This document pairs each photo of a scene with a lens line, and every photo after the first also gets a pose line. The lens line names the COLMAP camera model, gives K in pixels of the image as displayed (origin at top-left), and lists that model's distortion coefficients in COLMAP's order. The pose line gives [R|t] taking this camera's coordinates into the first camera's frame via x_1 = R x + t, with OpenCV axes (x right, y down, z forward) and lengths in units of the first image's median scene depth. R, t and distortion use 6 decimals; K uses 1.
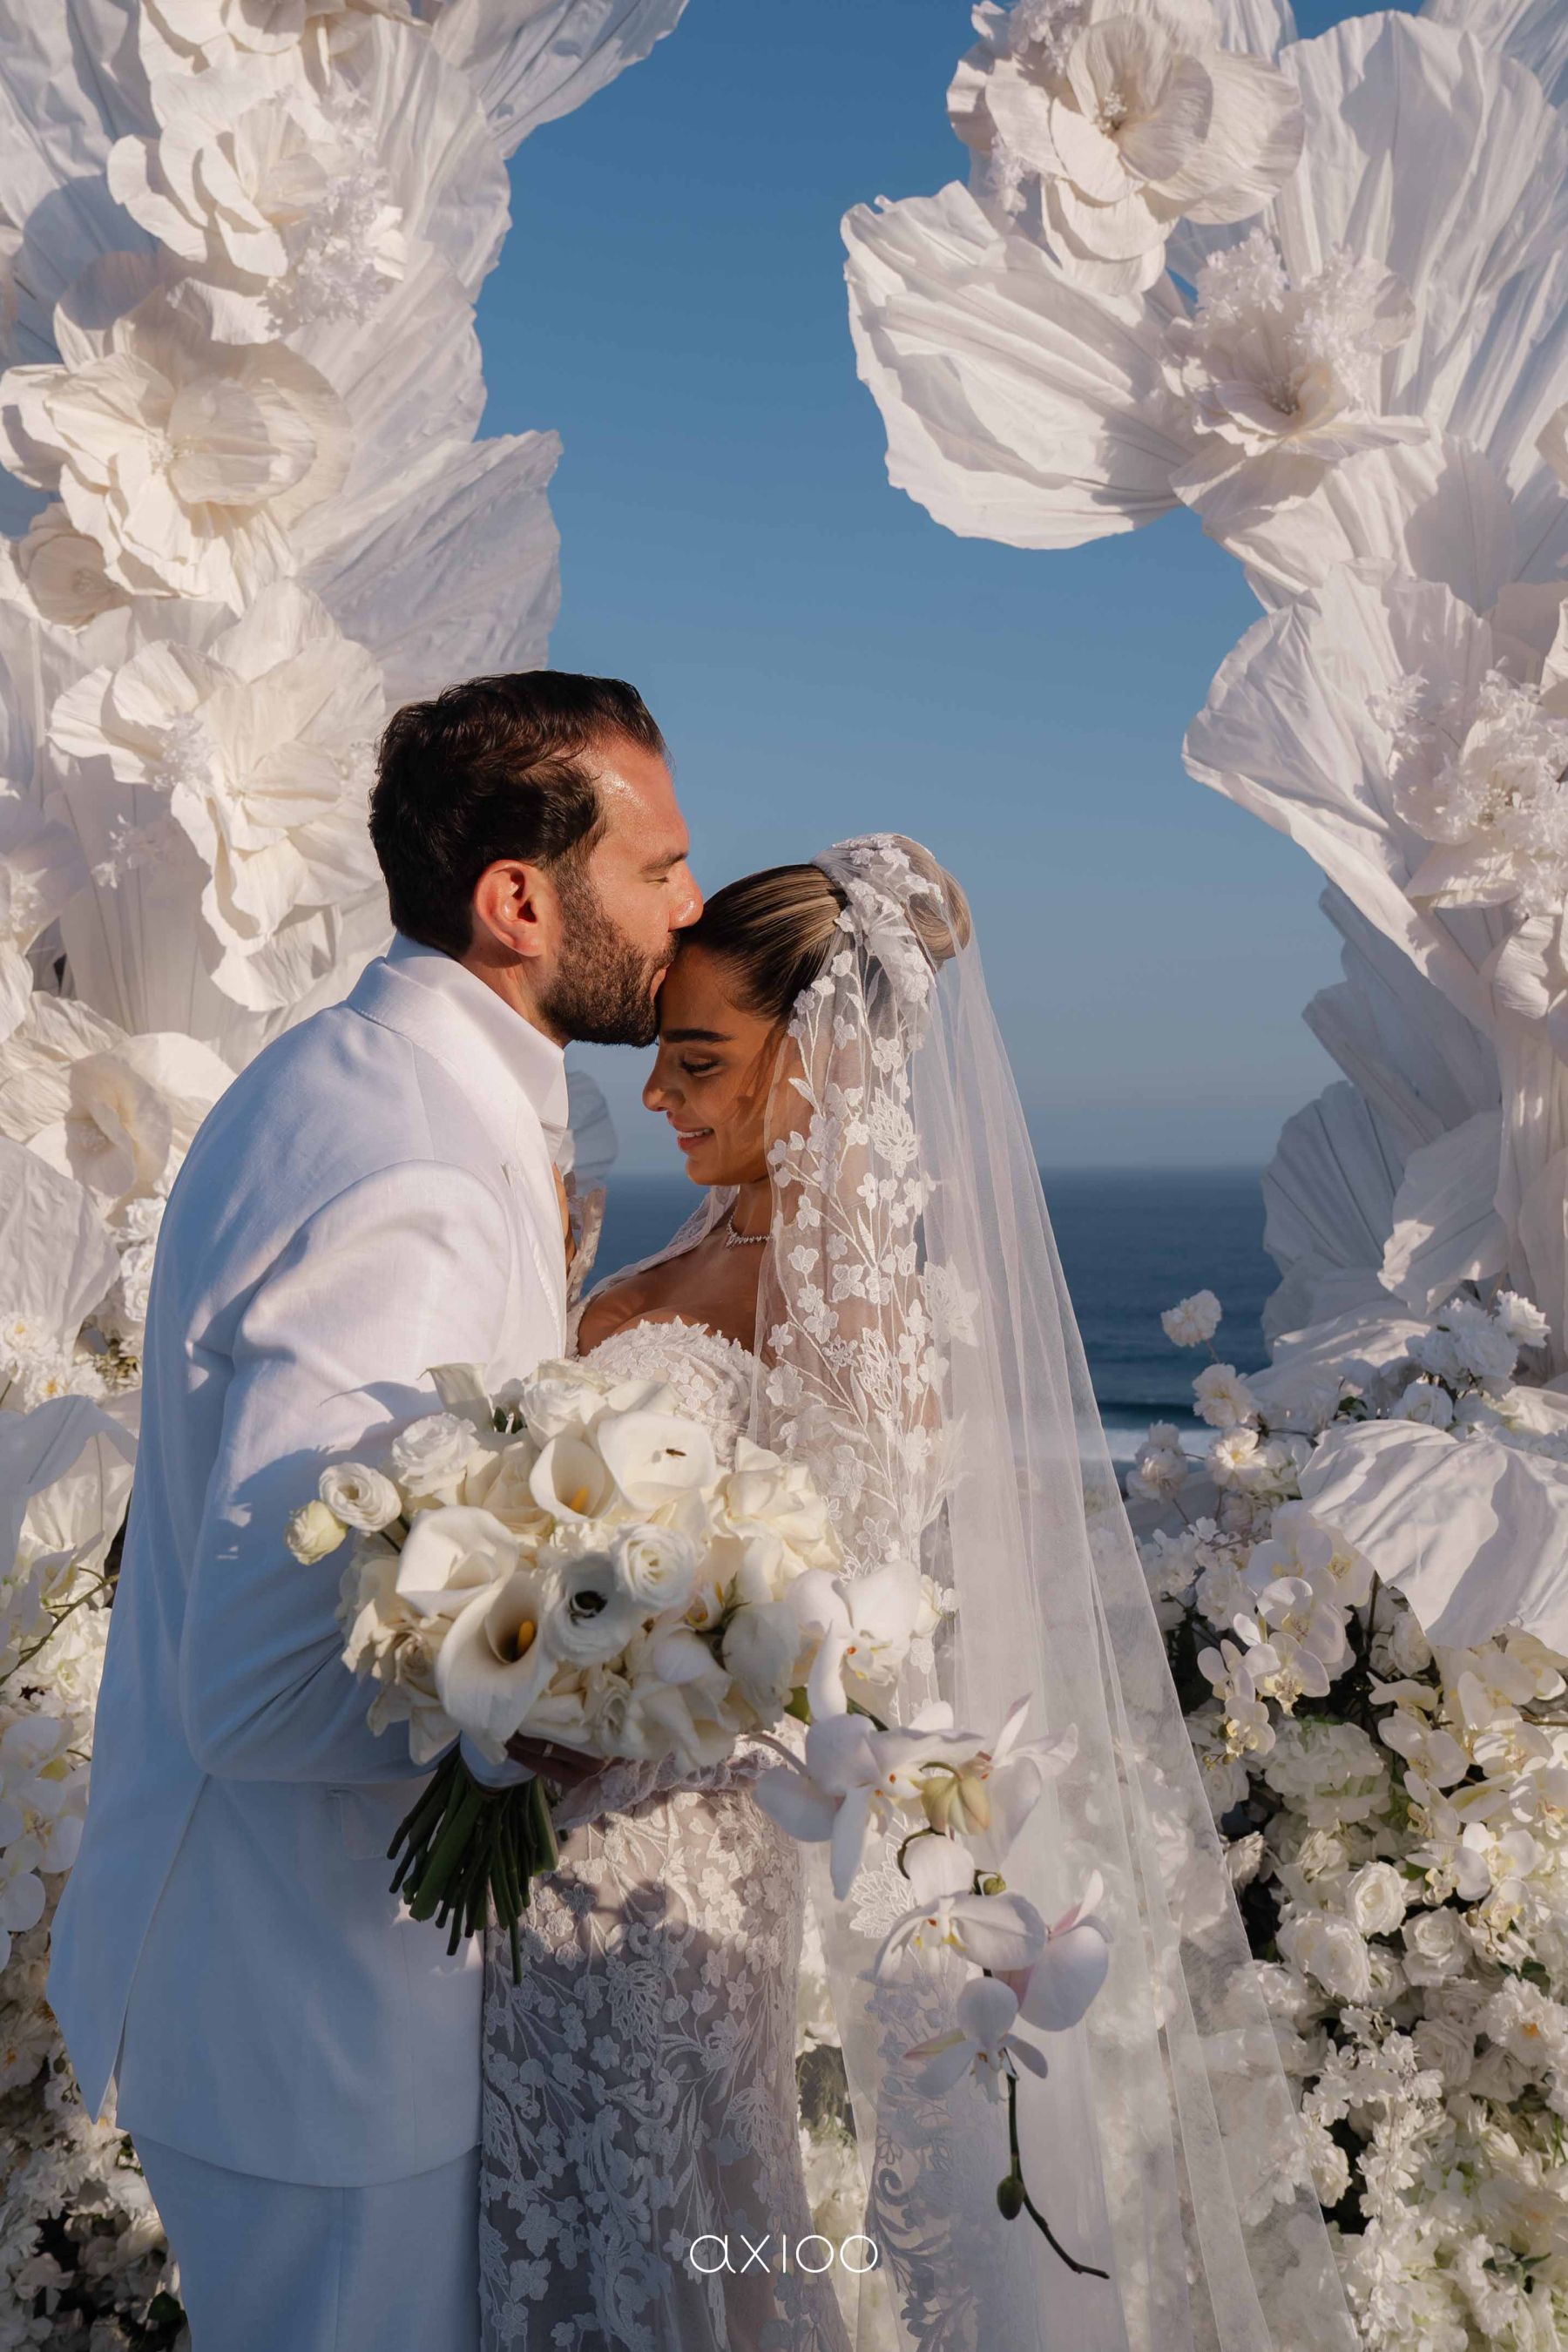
lens RADIAL K [[2430.5, 0, 794.2], [0, 2430.5, 1154.6], [0, 0, 1]] dist [0.002006, 0.000154]
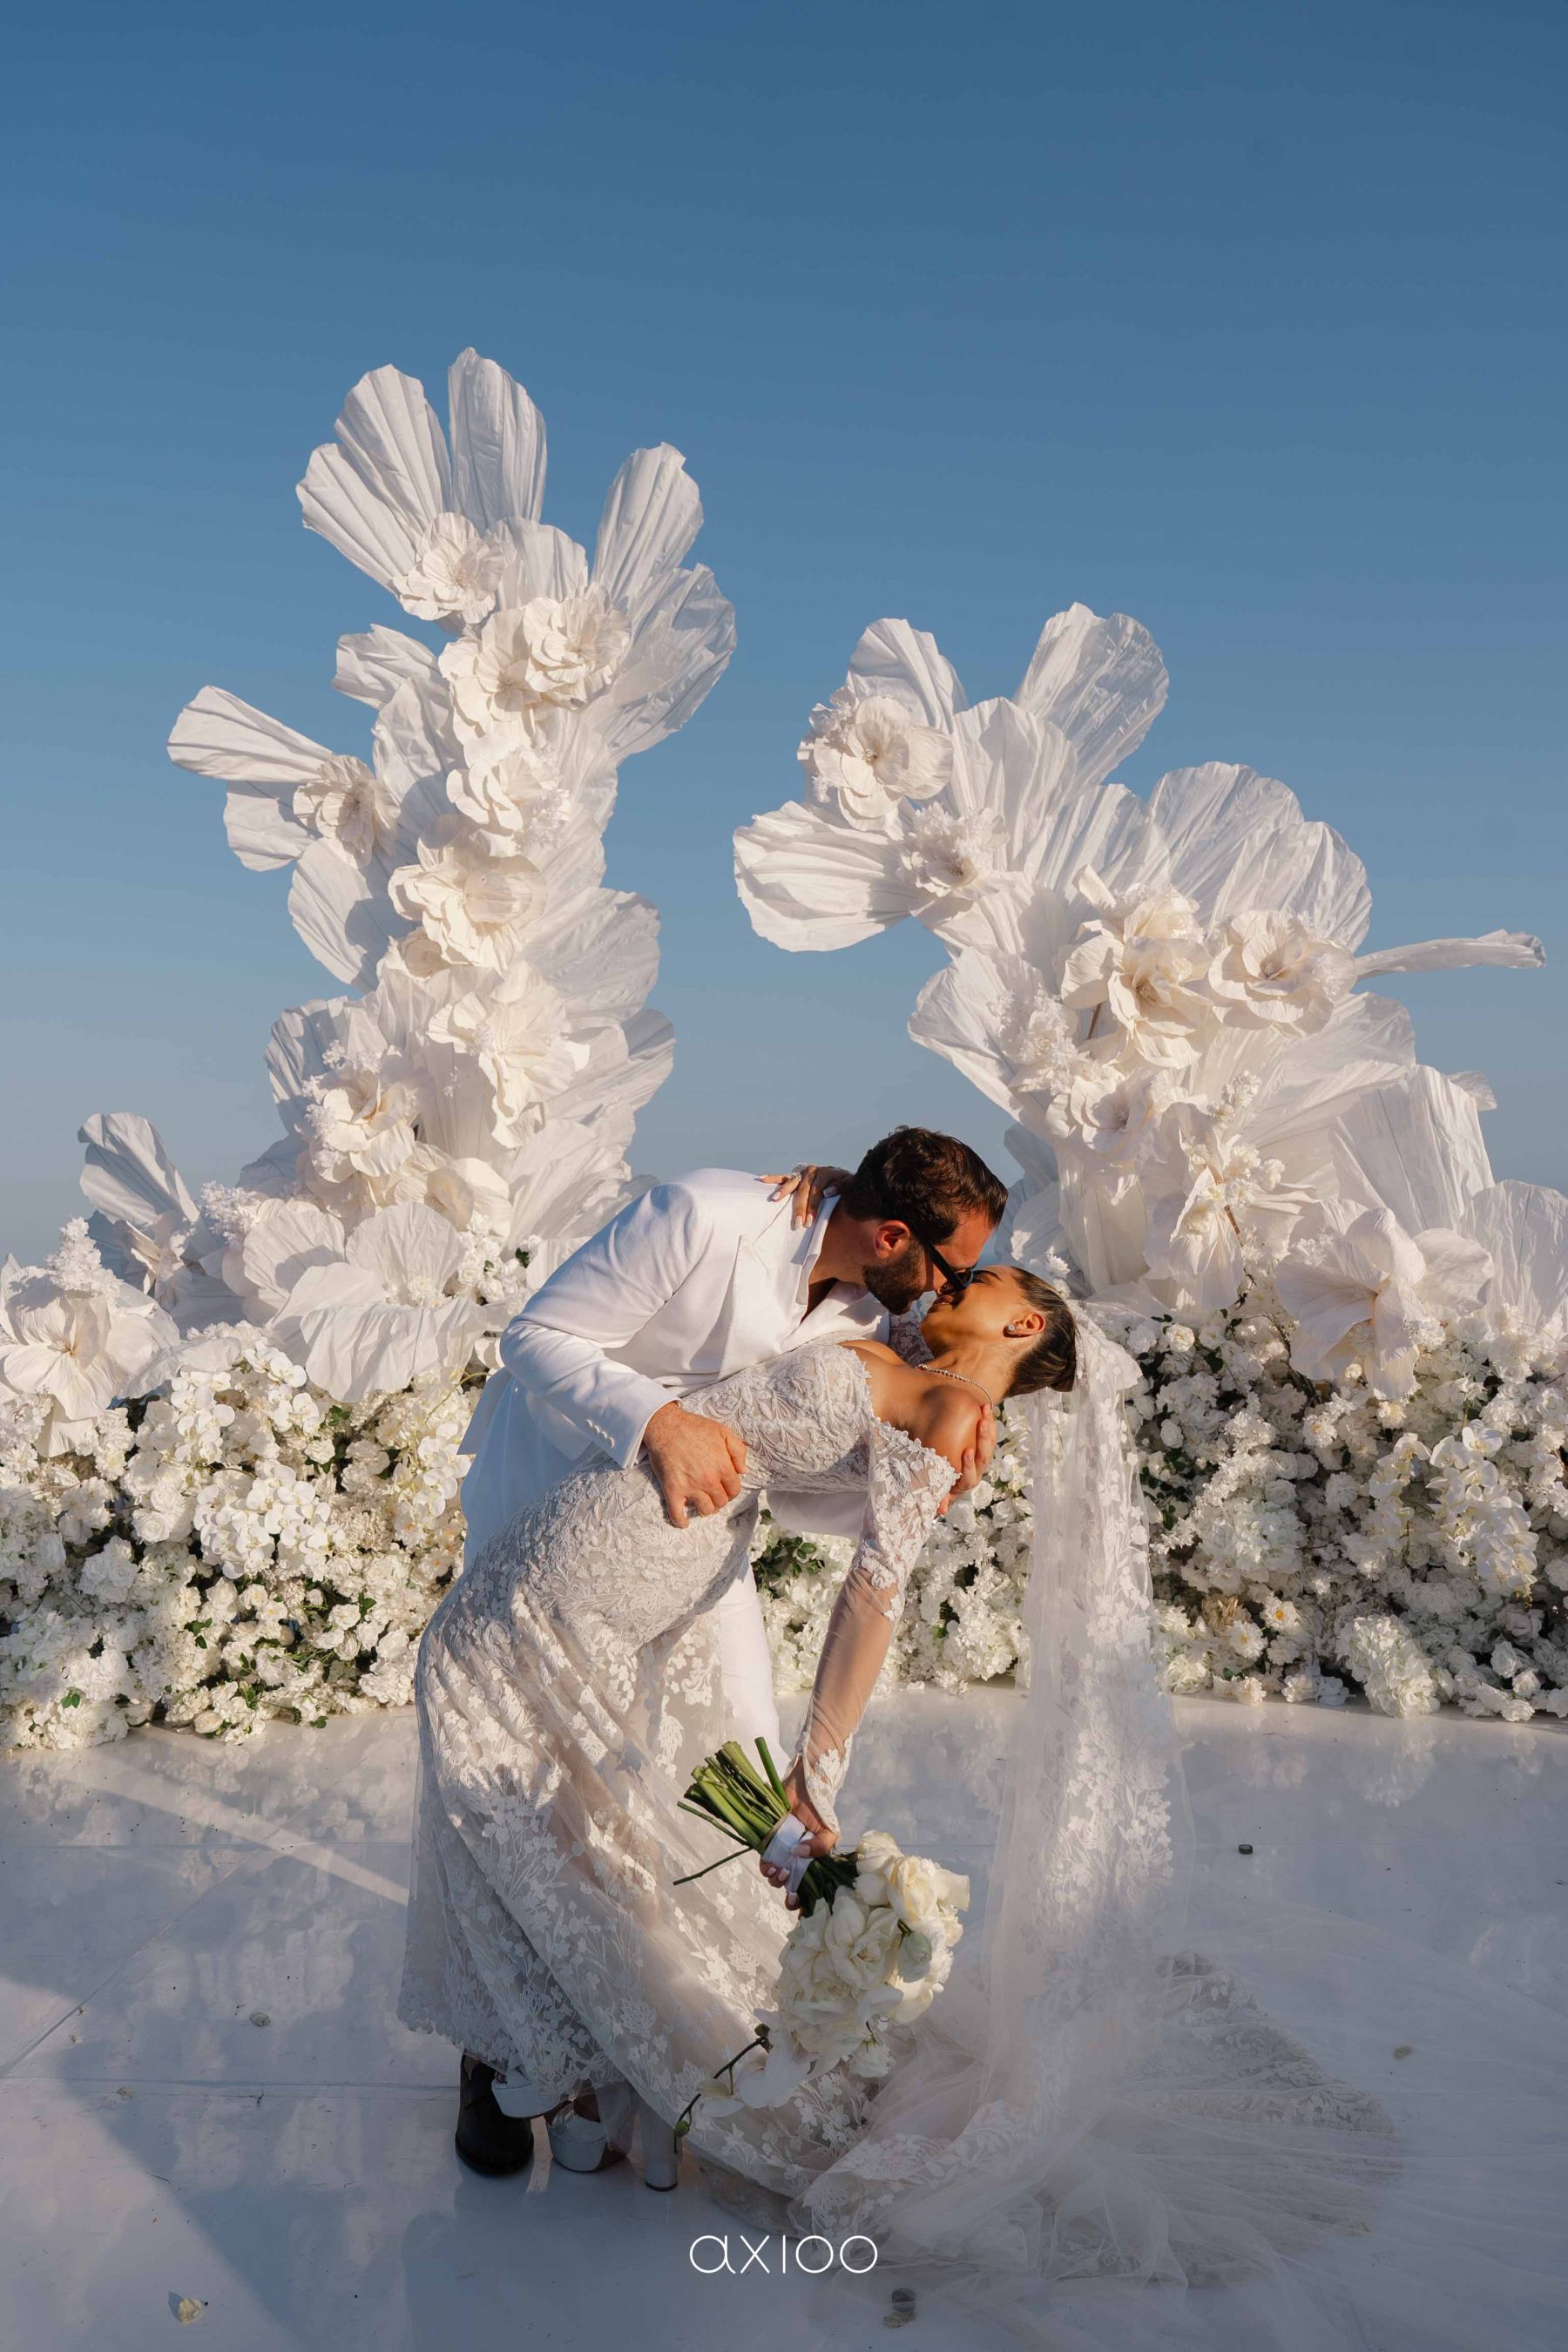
lens RADIAL K [[2472.6, 0, 748.9], [0, 2472.6, 1114.0], [0, 0, 1]] dist [-0.005811, 0.012889]
pose [[0.997824, -0.022898, -0.061834, 0.145531], [0.018508, 0.997329, -0.070652, 0.077087], [0.063286, 0.069354, 0.995583, -1.296762]]
